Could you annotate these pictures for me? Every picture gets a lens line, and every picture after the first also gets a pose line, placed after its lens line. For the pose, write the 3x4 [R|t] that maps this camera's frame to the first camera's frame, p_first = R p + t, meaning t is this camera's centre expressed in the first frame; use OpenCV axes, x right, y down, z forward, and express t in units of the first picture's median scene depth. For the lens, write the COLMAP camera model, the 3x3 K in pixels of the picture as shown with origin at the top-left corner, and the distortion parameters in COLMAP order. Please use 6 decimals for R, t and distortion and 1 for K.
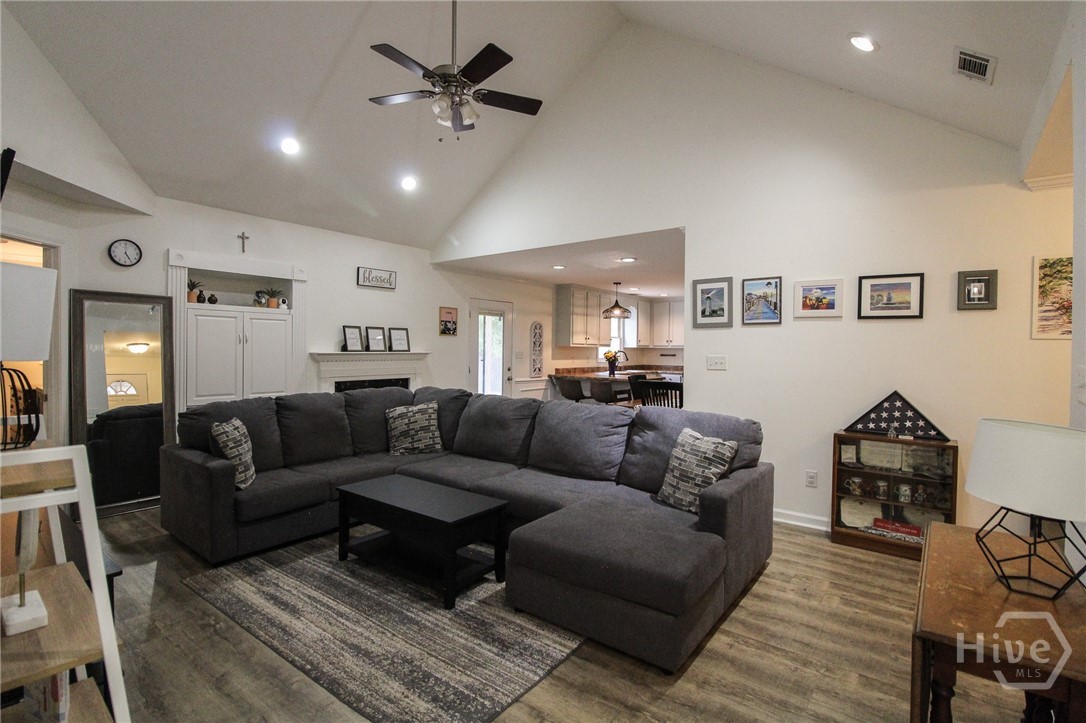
lens RADIAL K [[515.5, 0, 543.8], [0, 515.5, 354.6], [0, 0, 1]] dist [0.000994, -0.013392]
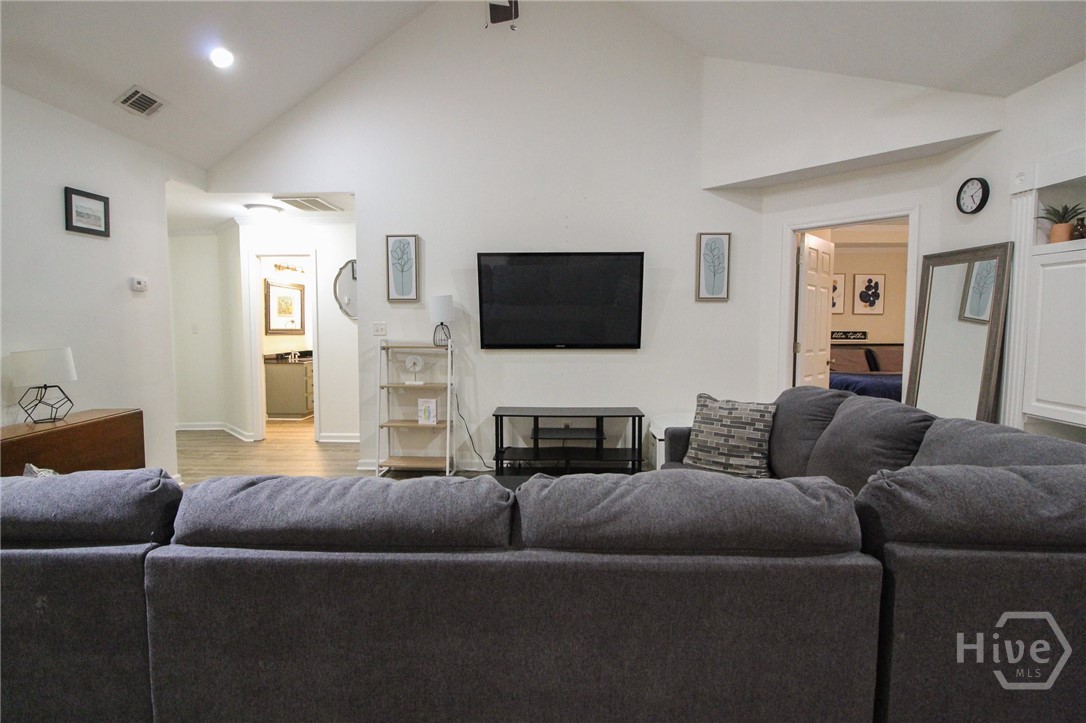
lens RADIAL K [[515.5, 0, 543.8], [0, 515.5, 354.6], [0, 0, 1]] dist [0.000994, -0.013392]
pose [[-0.795904, 0.032646, -0.604542, 0.159651], [-0.013074, 0.997385, 0.071073, -0.008326], [0.605282, 0.064472, -0.793396, 1.238916]]
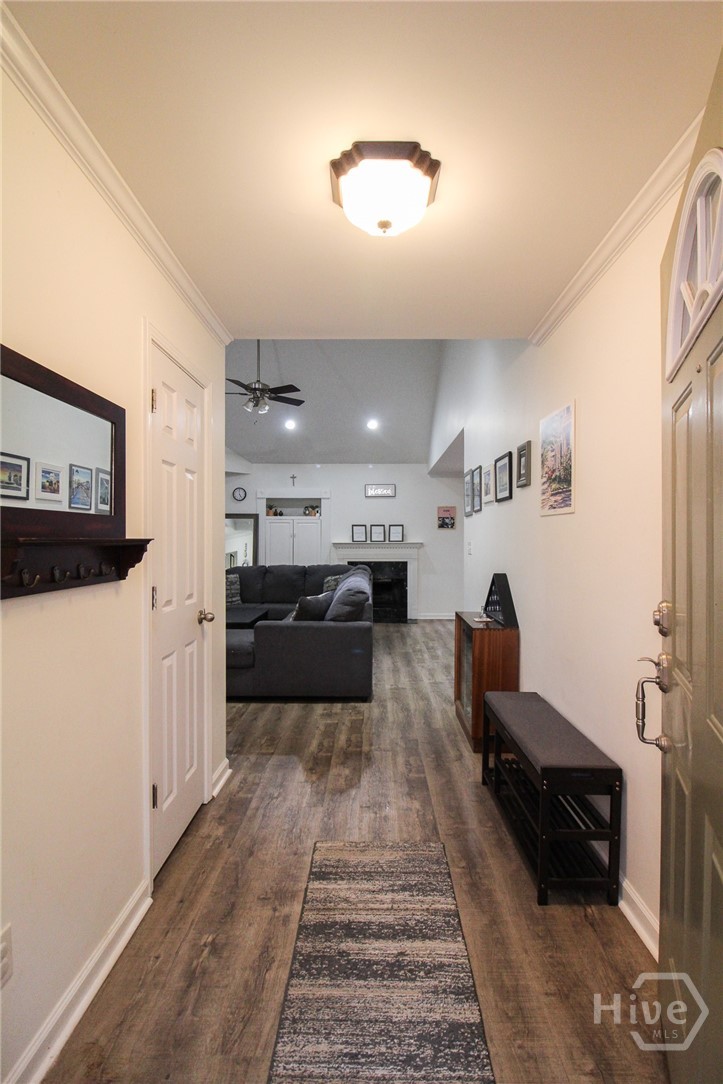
lens RADIAL K [[502.5, 0, 361.5], [0, 502.5, 542.0], [0, 0, 1]] dist [0.000676, -0.012964]
pose [[0.595947, -0.009313, -0.802970, 1.108152], [-0.004058, 0.999885, -0.014609, 0.021959], [0.803014, 0.011964, 0.595841, 0.190176]]
